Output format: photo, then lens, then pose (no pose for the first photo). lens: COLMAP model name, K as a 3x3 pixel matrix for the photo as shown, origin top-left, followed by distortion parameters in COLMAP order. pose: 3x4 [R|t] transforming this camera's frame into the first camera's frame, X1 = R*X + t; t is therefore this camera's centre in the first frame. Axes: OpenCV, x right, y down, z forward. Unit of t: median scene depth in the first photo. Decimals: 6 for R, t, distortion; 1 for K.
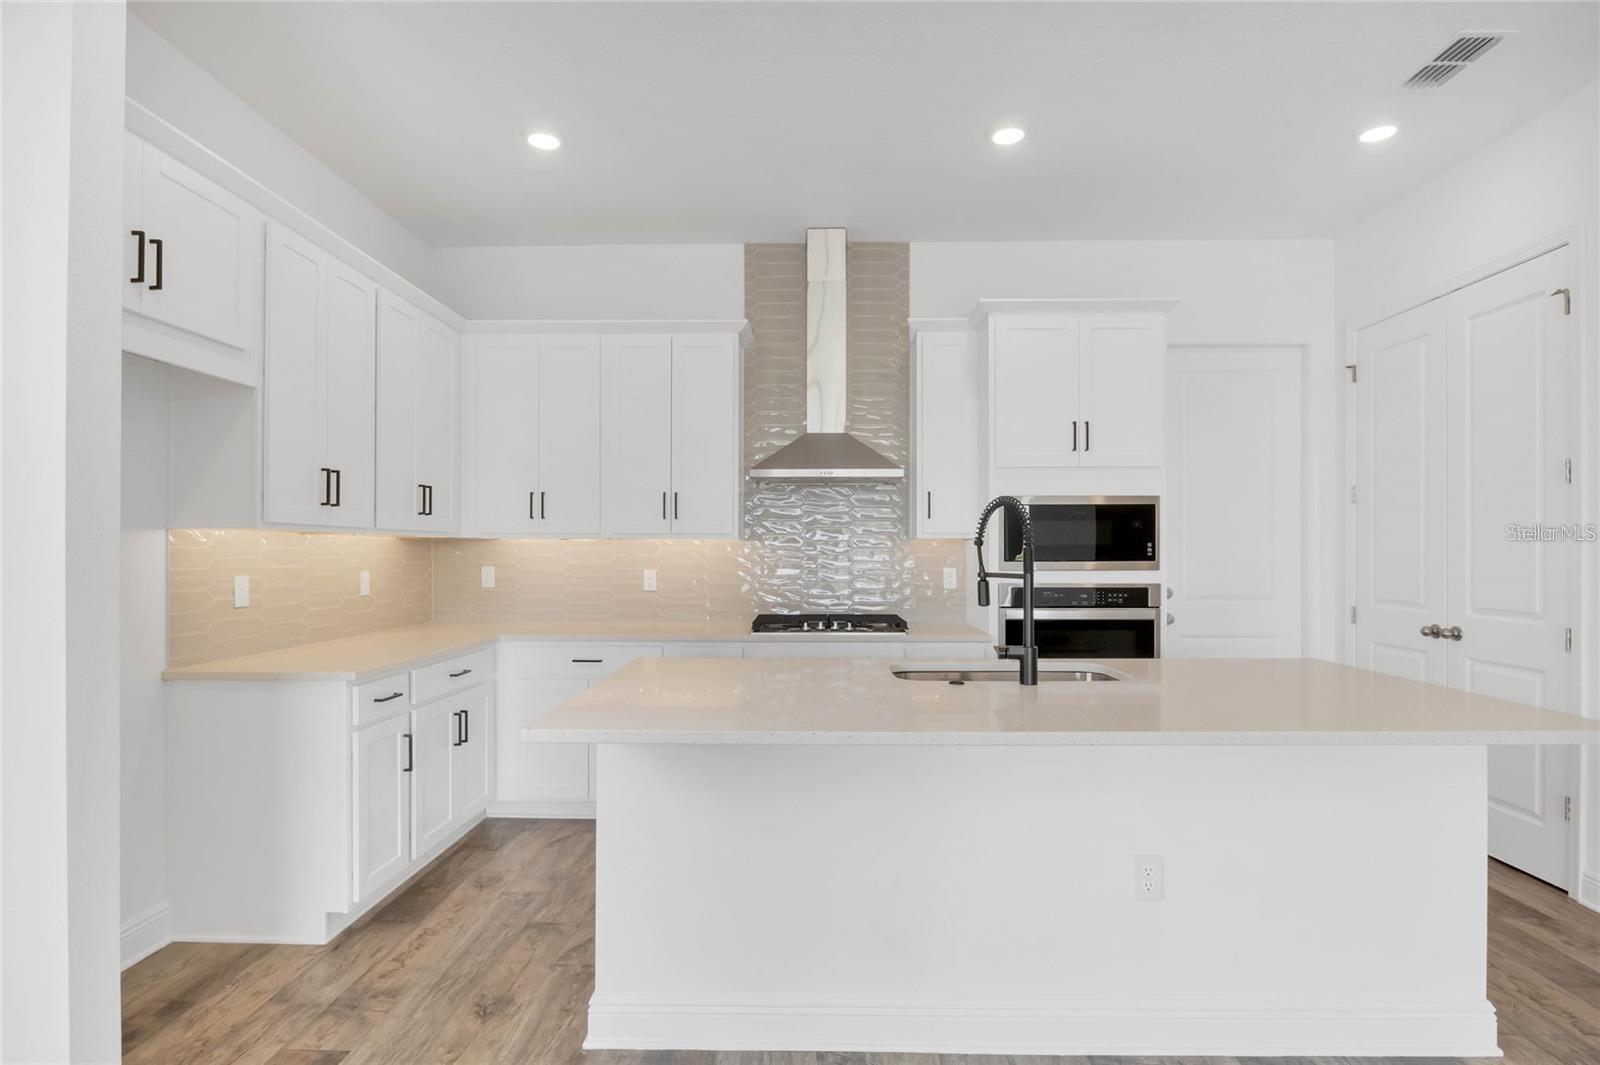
lens RADIAL K [[811.5, 0, 803.2], [0, 811.5, 540.7], [0, 0, 1]] dist [-0.003822, -0.001713]
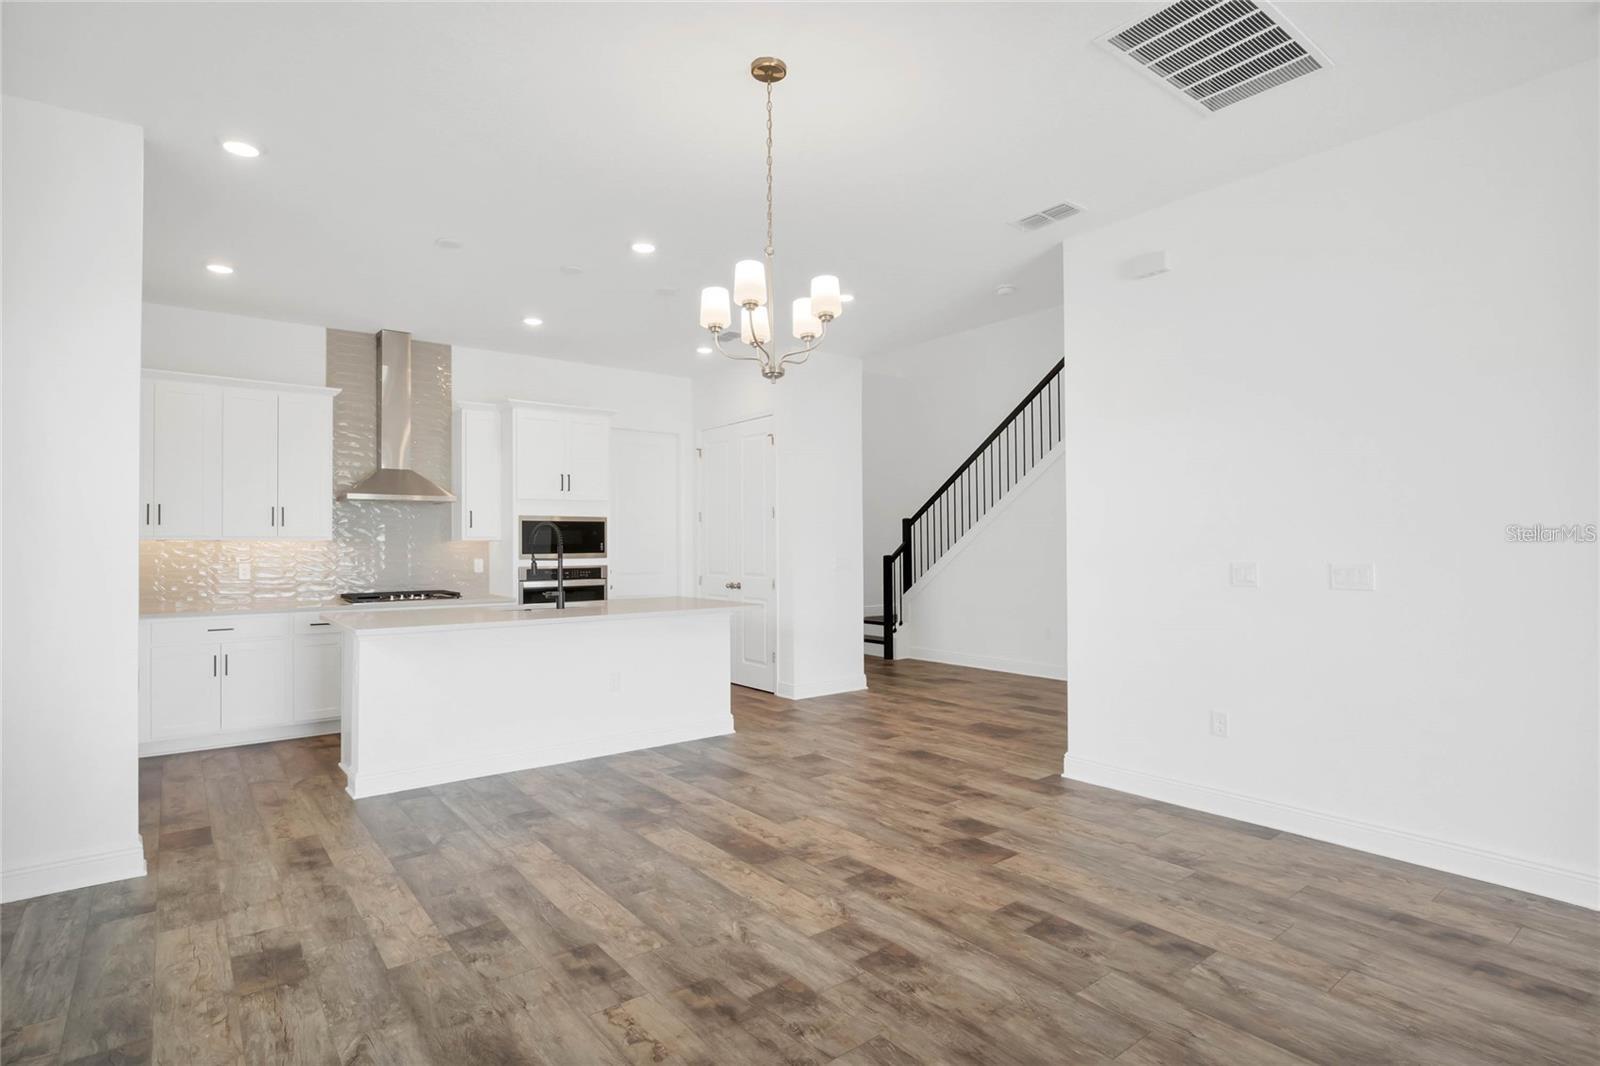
lens RADIAL K [[811.5, 0, 803.2], [0, 811.5, 541.2], [0, 0, 1]] dist [-0.003822, -0.001713]
pose [[0.770011, -0.001200, 0.638030, -0.369073], [-0.000864, 0.999995, 0.002923, -0.006767], [-0.638030, -0.002801, 0.770006, -0.659345]]
